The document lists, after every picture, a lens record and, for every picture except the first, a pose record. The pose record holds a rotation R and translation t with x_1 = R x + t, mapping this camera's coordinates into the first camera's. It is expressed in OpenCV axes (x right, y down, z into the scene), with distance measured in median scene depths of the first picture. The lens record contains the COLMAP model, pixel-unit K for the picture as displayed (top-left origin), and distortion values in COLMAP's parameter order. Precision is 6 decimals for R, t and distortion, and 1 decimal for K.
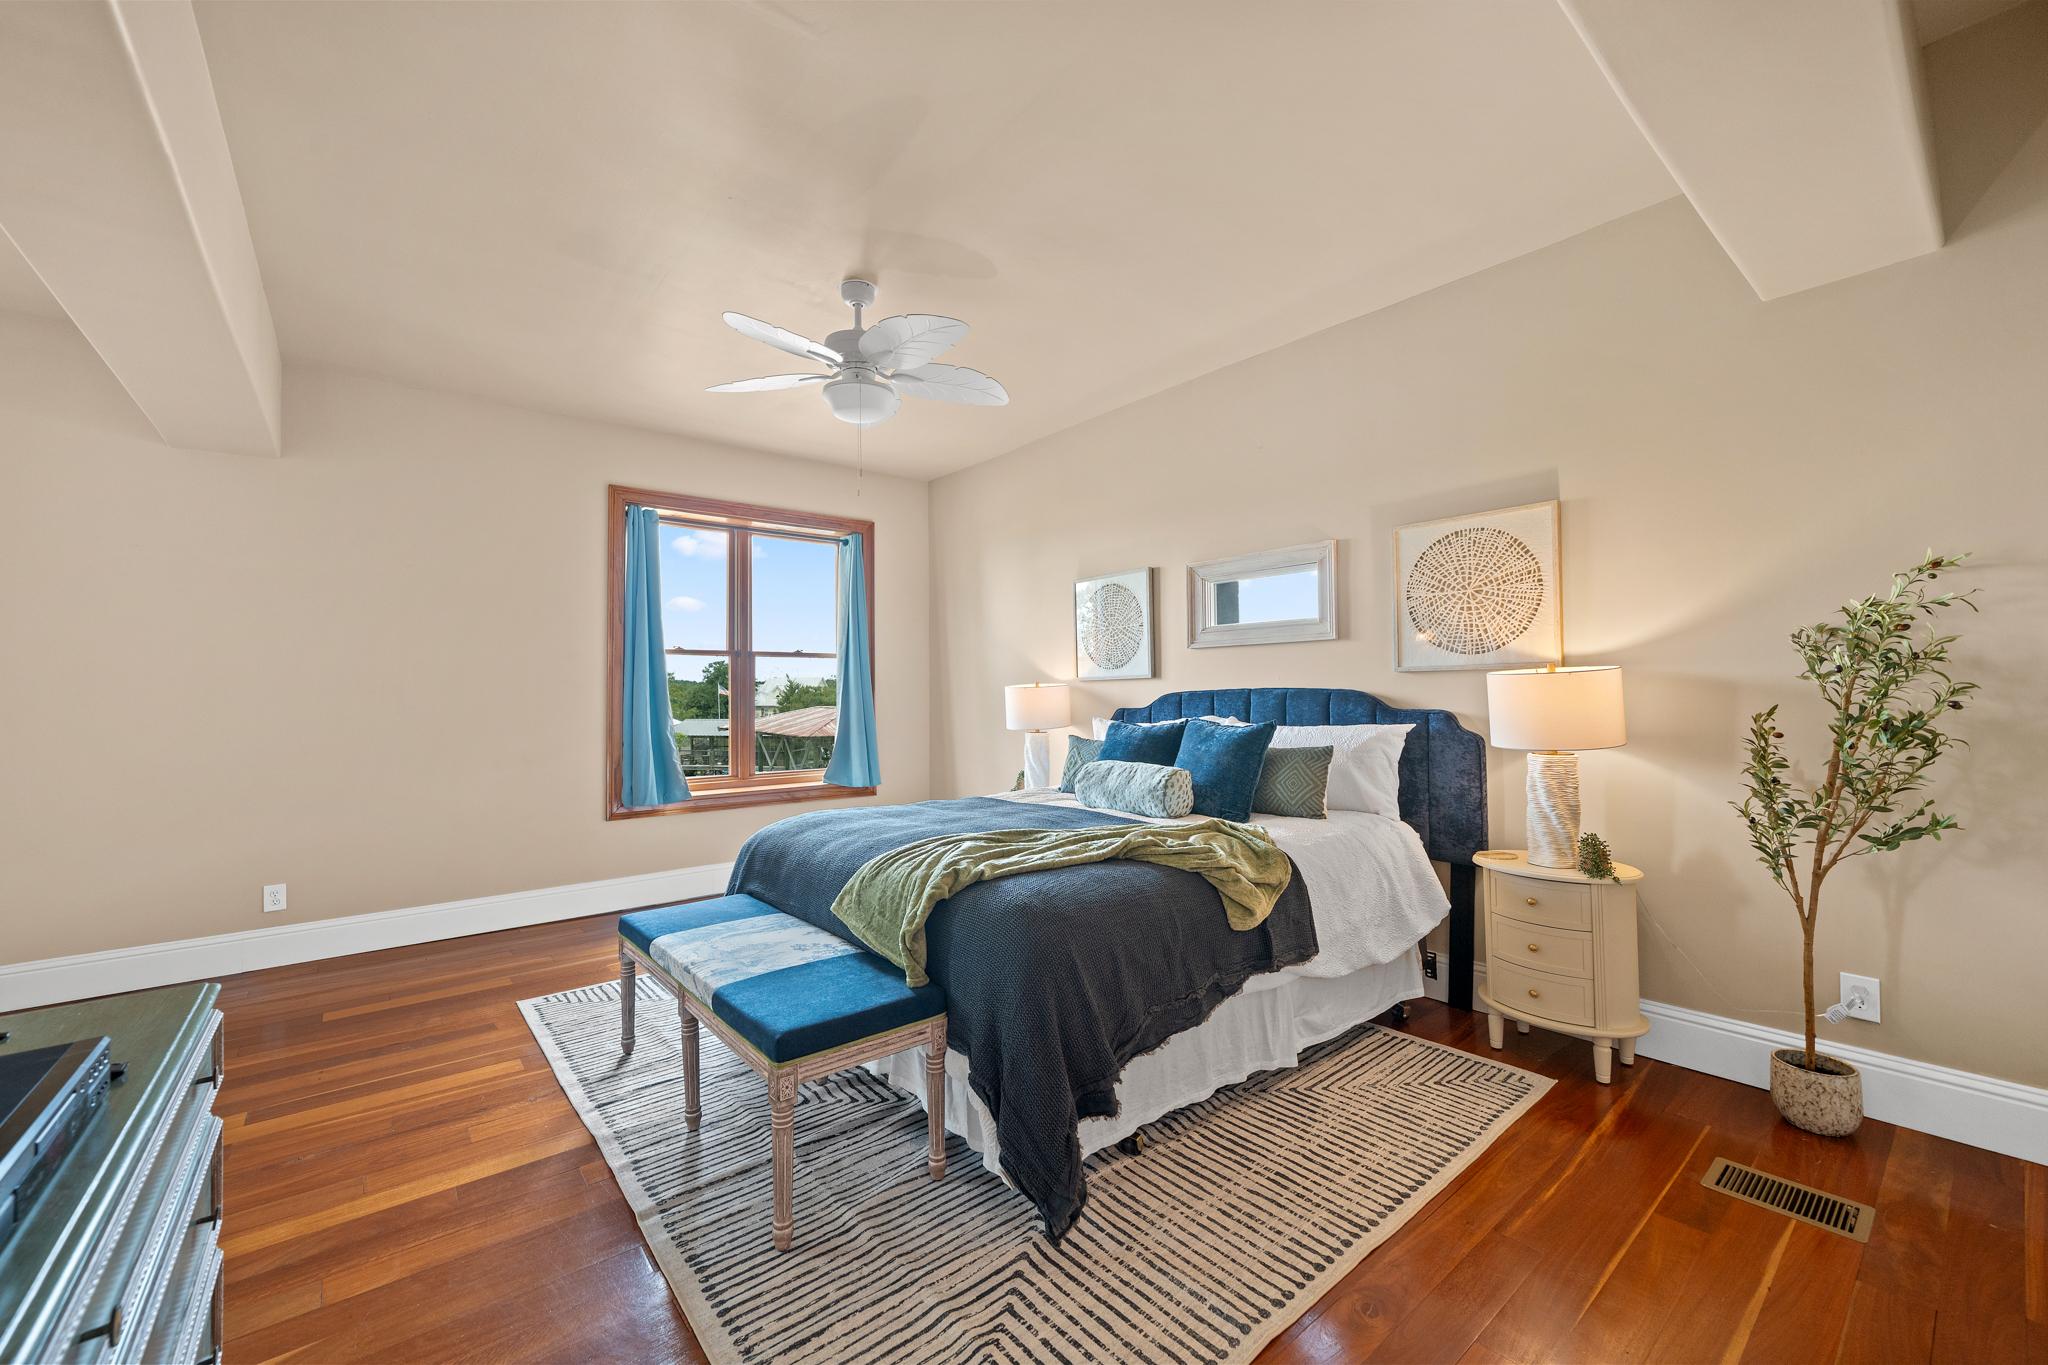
lens RADIAL K [[808.3, 0, 1018.2], [0, 808.3, 673.8], [0, 0, 1]] dist [-0.003546, 0.000910]
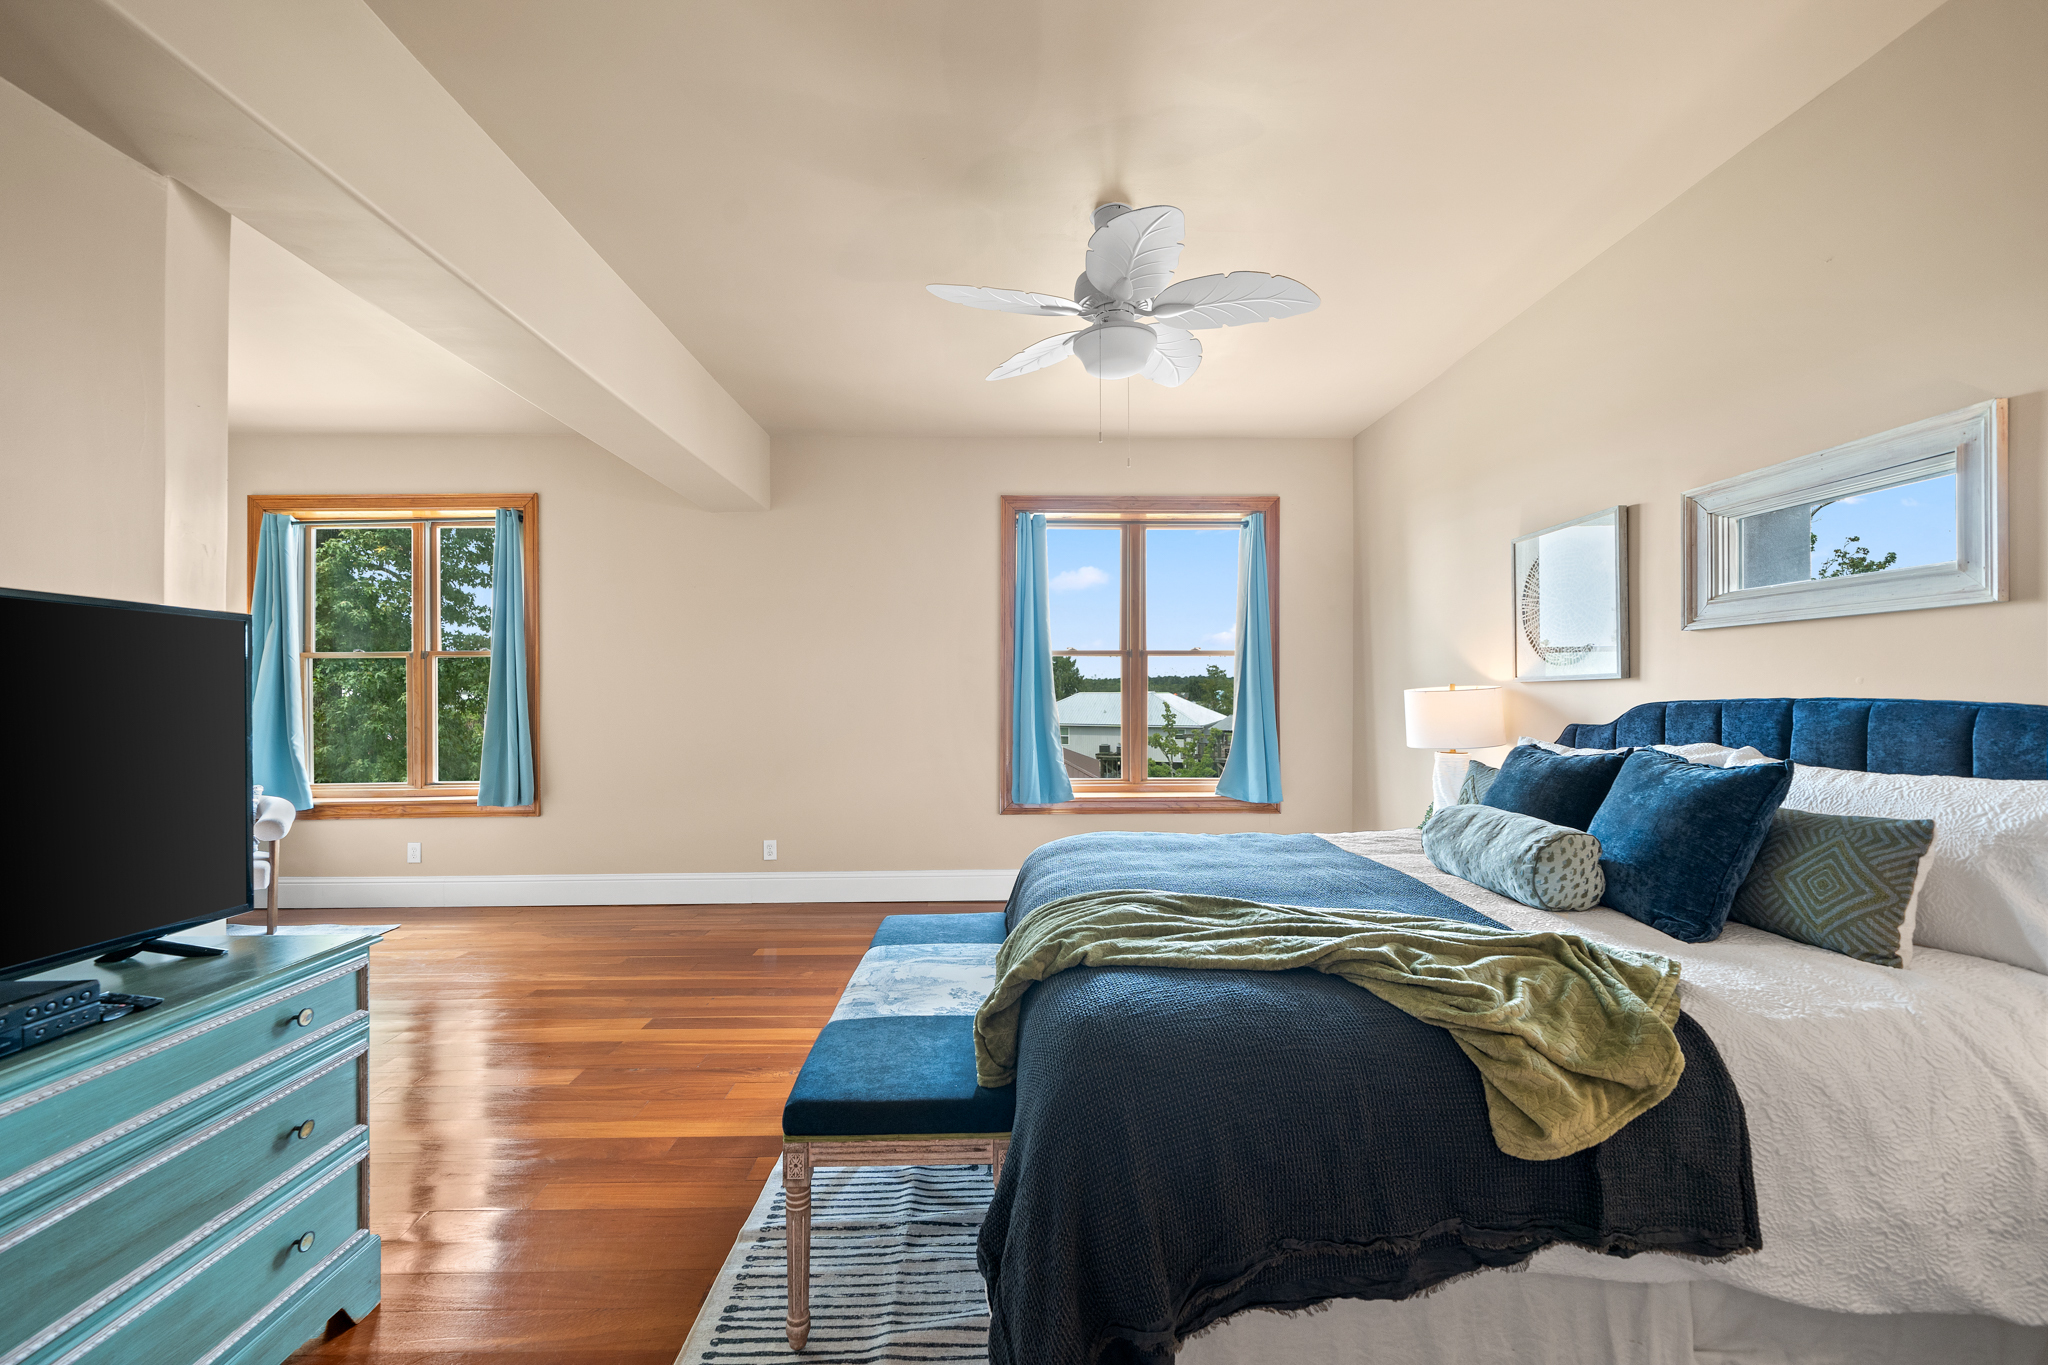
lens RADIAL K [[808.3, 0, 1024.6], [0, 808.3, 691.8], [0, 0, 1]] dist [-0.003546, 0.000910]
pose [[0.793969, 0.006704, -0.607921, 0.234659], [0.009884, 0.999665, 0.023932, -0.005919], [0.607877, -0.025010, 0.793637, 0.262929]]
